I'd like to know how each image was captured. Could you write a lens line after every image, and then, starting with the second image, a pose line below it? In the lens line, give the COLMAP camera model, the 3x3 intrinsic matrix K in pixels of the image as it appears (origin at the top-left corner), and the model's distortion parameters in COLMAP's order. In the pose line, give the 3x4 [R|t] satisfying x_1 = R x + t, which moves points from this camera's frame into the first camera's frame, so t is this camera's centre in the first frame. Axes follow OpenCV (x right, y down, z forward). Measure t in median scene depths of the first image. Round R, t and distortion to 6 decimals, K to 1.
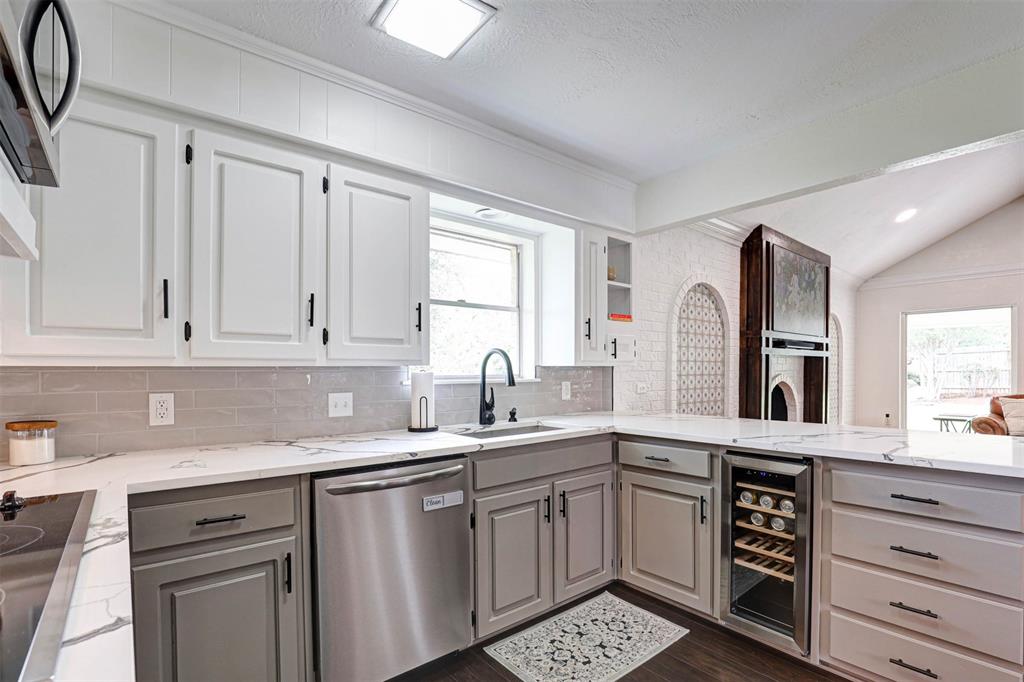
lens RADIAL K [[472.0, 0, 513.2], [0, 472.0, 357.7], [0, 0, 1]] dist [-0.024293, 0.000237]
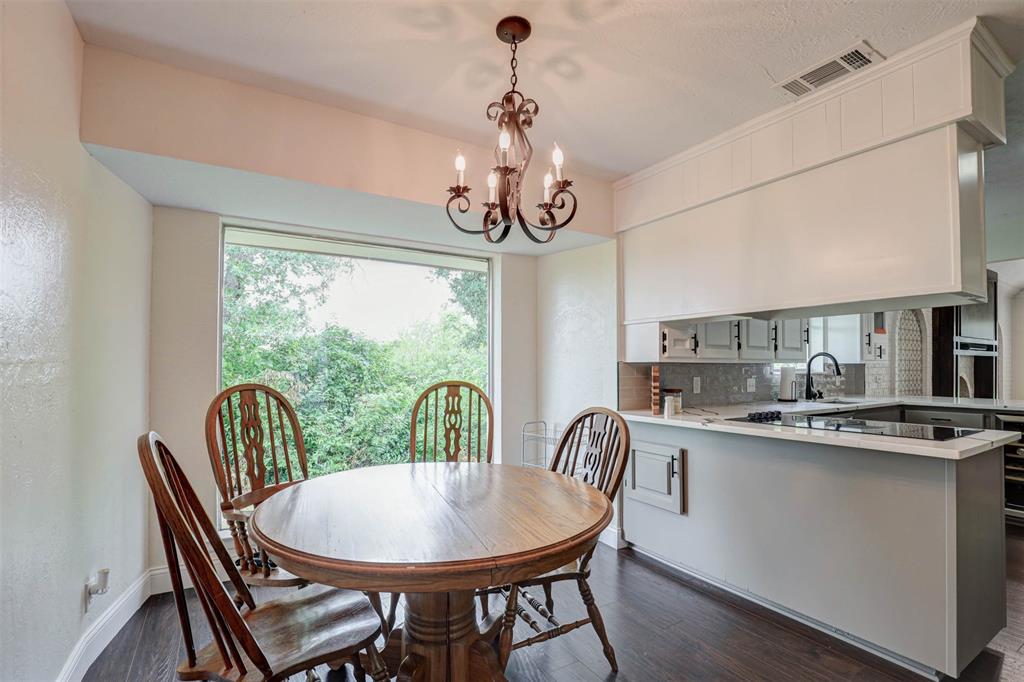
lens RADIAL K [[472.0, 0, 513.2], [0, 472.0, 357.7], [0, 0, 1]] dist [-0.024293, 0.000237]
pose [[0.991680, 0.003396, -0.128686, -0.508531], [-0.002184, 0.999952, 0.009555, -0.008678], [0.128712, -0.009195, 0.991639, -0.420952]]
